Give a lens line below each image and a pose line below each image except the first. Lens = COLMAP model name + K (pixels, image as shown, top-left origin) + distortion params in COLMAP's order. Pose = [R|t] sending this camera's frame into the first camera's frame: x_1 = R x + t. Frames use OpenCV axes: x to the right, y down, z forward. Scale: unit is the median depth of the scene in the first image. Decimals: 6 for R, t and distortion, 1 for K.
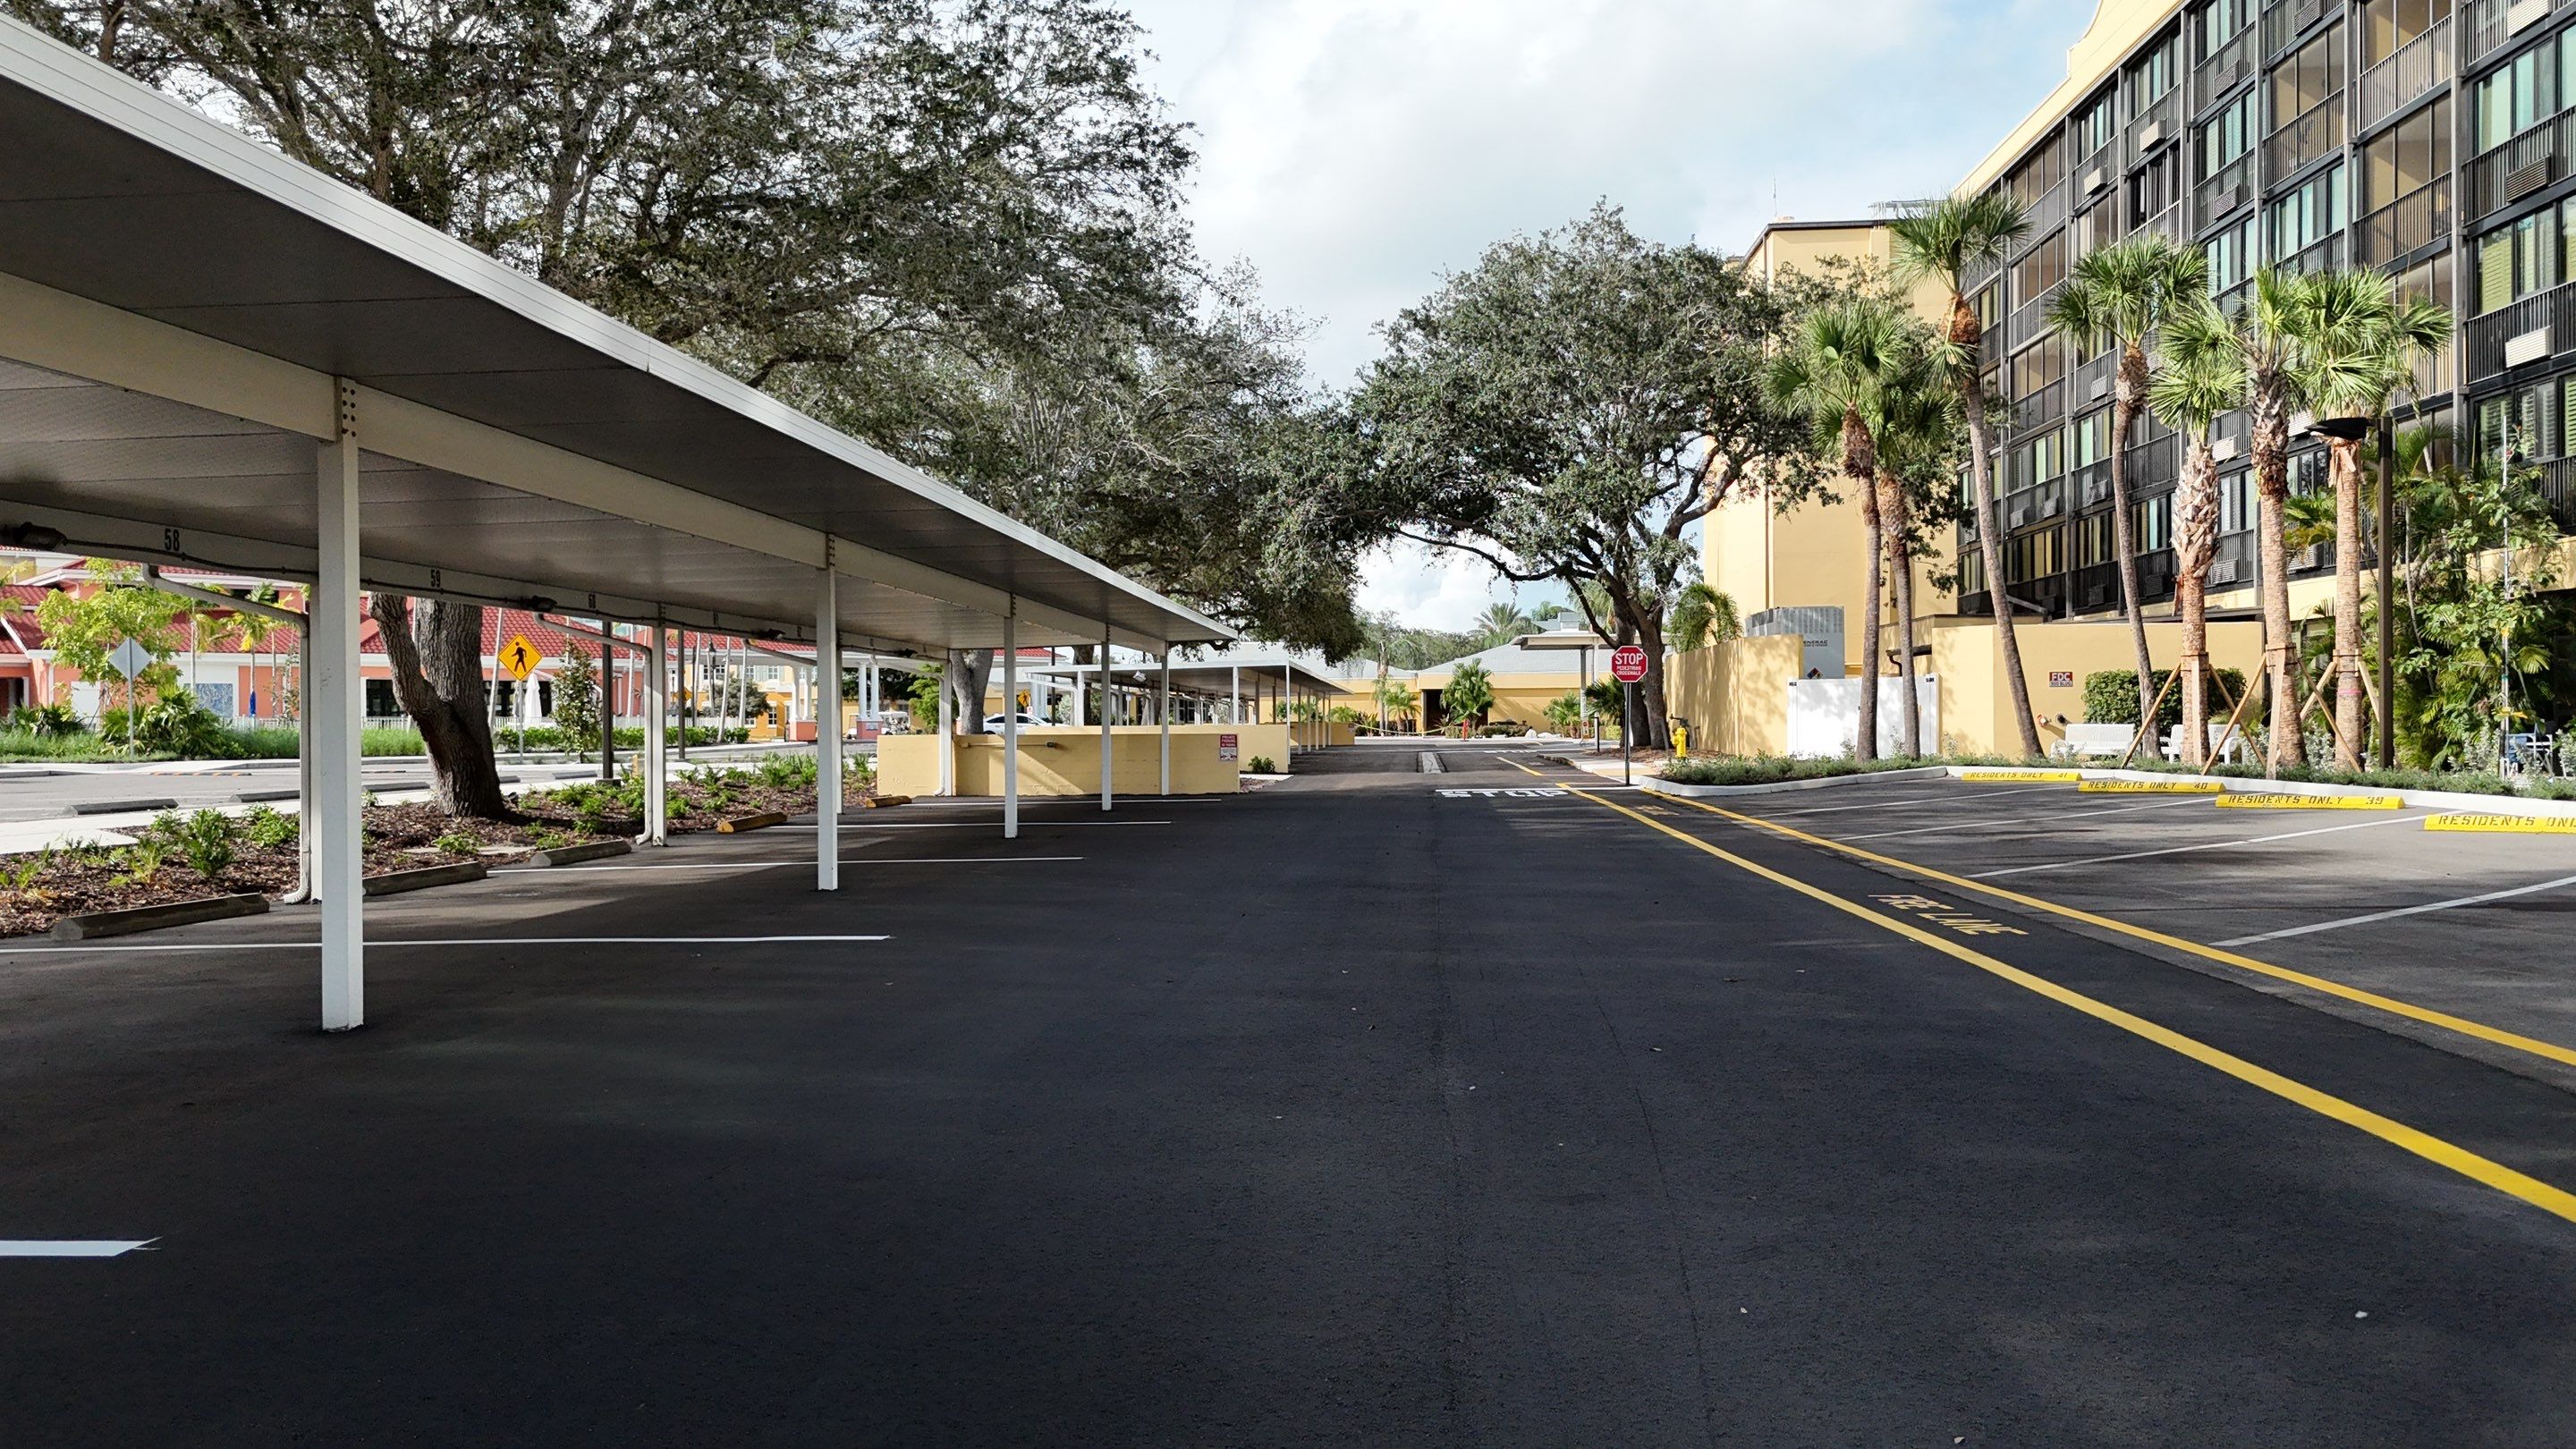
lens RADIAL K [[1885.5, 0, 1297.5], [0, 1885.5, 733.7], [0, 0, 1]] dist [0.006424, -0.004932]
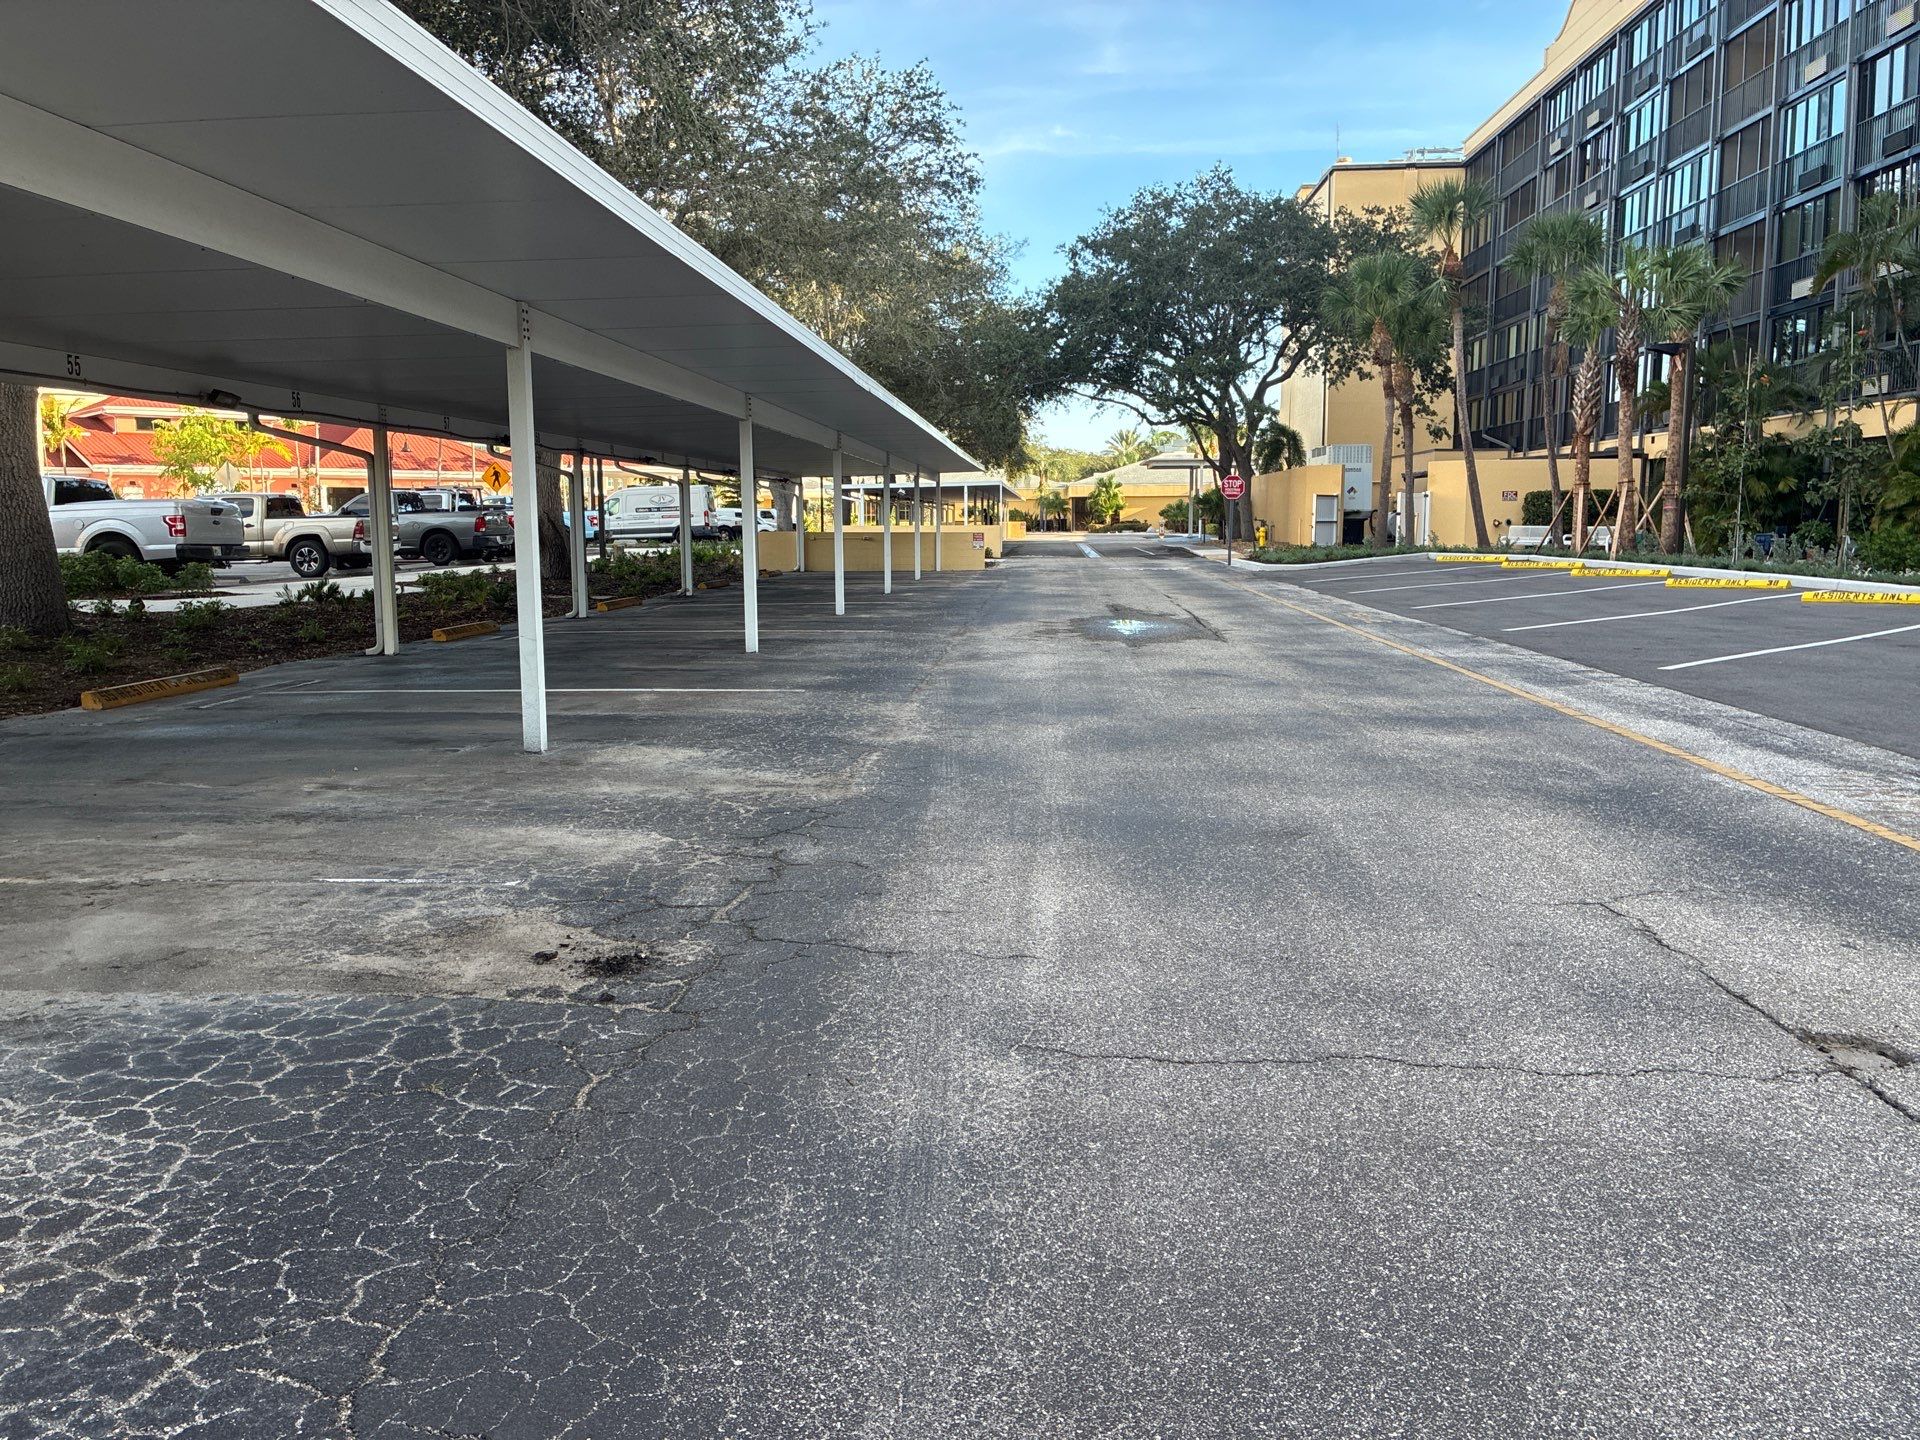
lens RADIAL K [[1467.8, 0, 952.1], [0, 1467.8, 716.8], [0, 0, 1]] dist [-0.022839, 0.013002]
pose [[0.999992, 0.002303, -0.003404, -0.038939], [-0.001851, 0.991856, 0.127352, -0.001010], [0.003670, -0.127344, 0.991852, -0.176660]]
